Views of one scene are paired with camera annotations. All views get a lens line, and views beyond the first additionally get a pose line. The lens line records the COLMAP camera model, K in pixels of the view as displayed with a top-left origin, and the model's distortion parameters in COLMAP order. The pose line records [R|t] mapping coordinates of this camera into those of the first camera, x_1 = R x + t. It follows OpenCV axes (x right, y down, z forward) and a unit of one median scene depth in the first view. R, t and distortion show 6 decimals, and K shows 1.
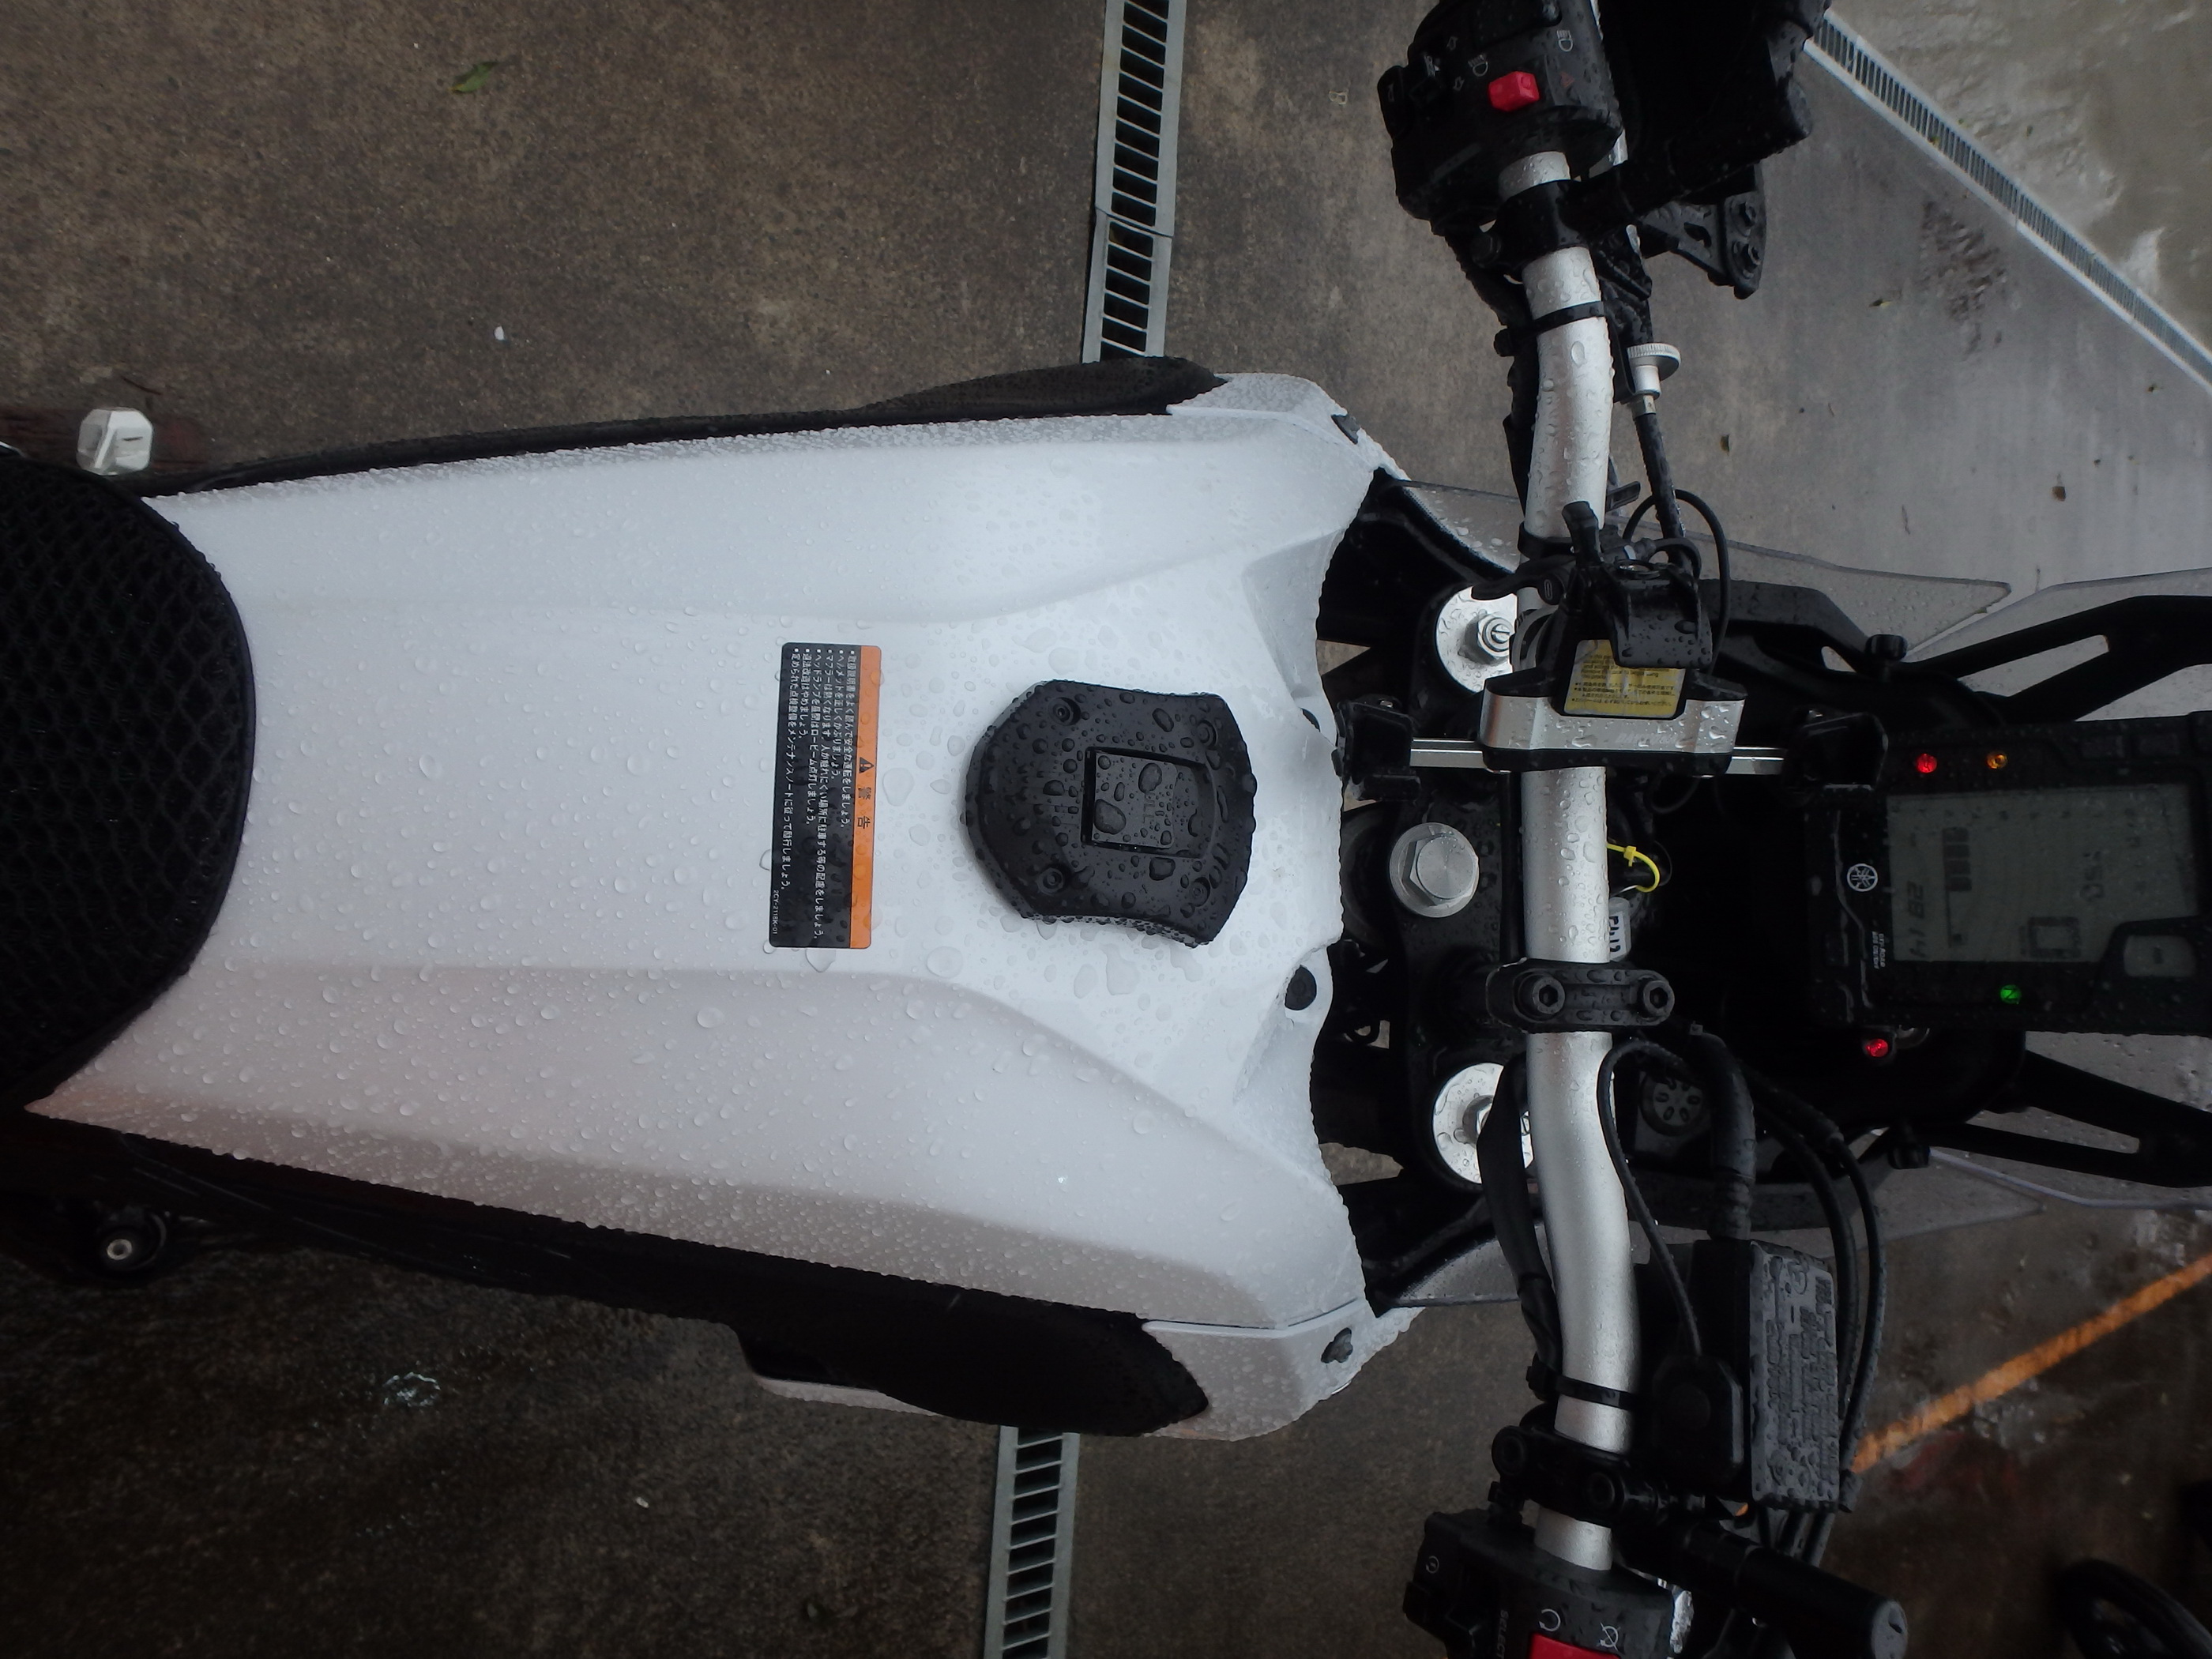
lens RADIAL K [[1354.4, 0, 1104.7], [0, 1354.4, 852.0], [0, 0, 1]] dist [-0.072842, -0.001480]
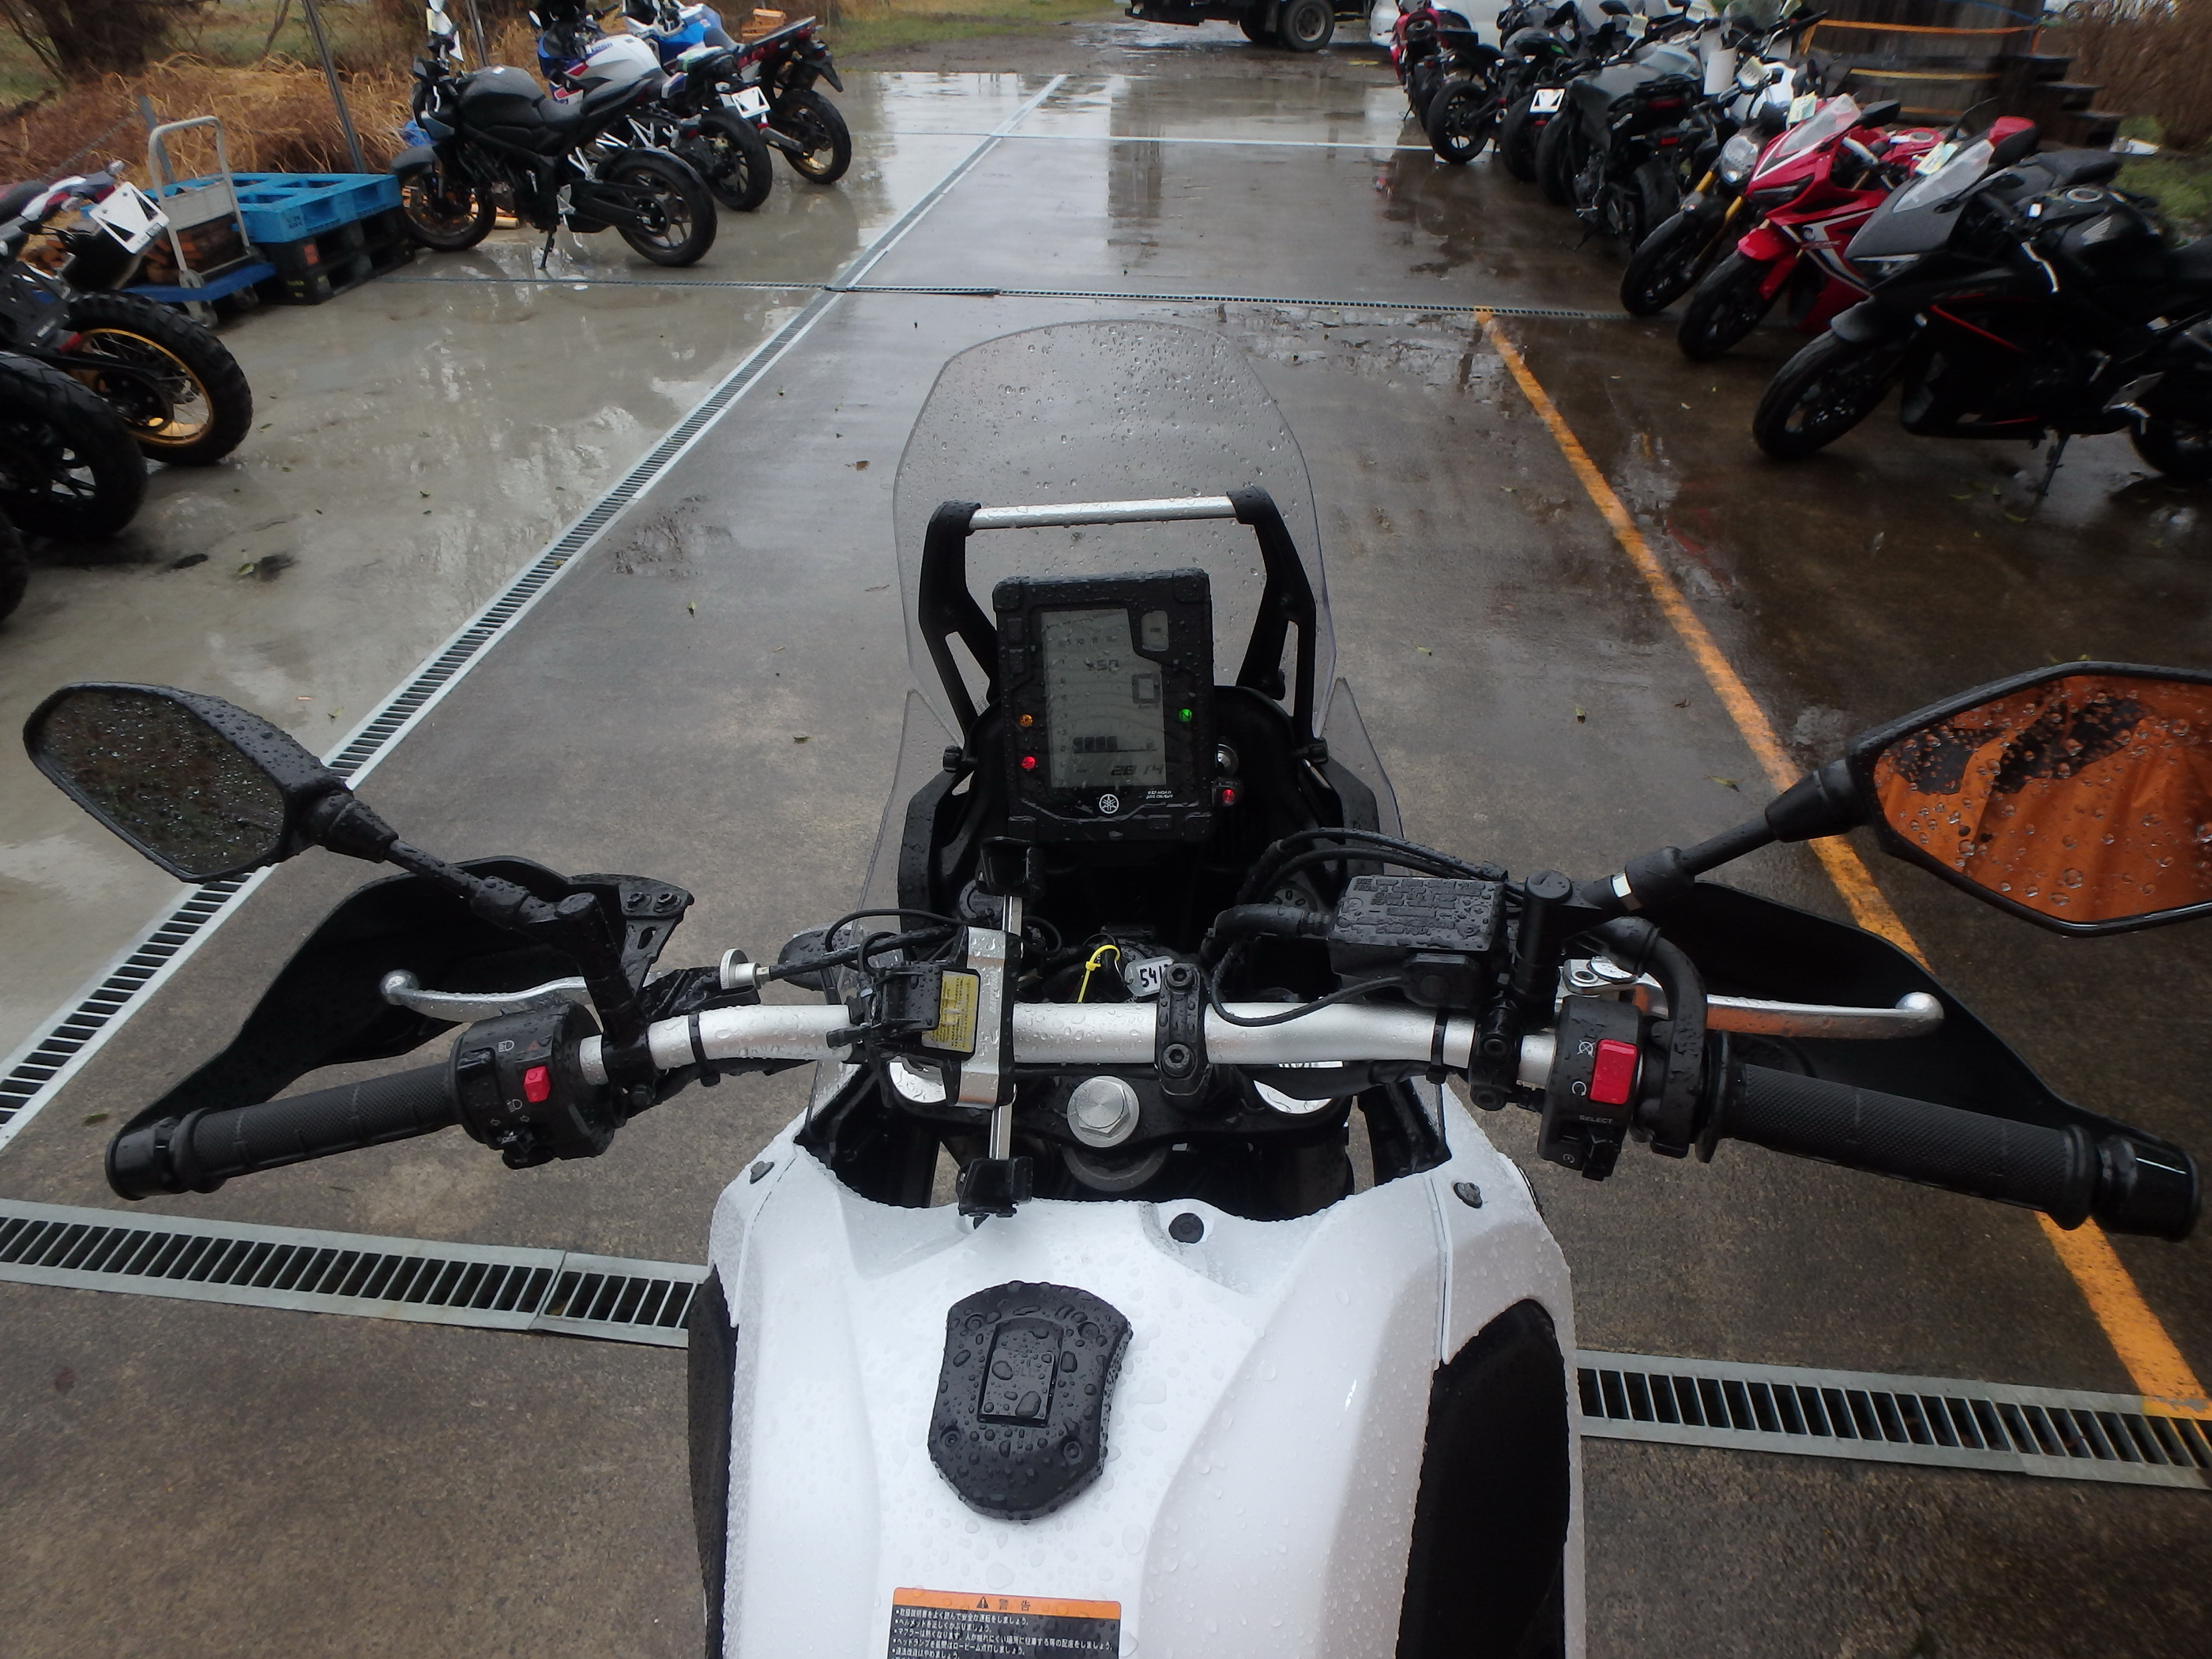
lens RADIAL K [[1342.2, 0, 1119.5], [0, 1342.2, 802.7], [0, 0, 1]] dist [-0.049255, 0.005013]
pose [[0.009681, -0.936369, 0.350883, 0.083249], [0.999108, -0.005365, -0.041884, 0.101880], [0.041101, 0.350975, 0.935482, -0.376908]]
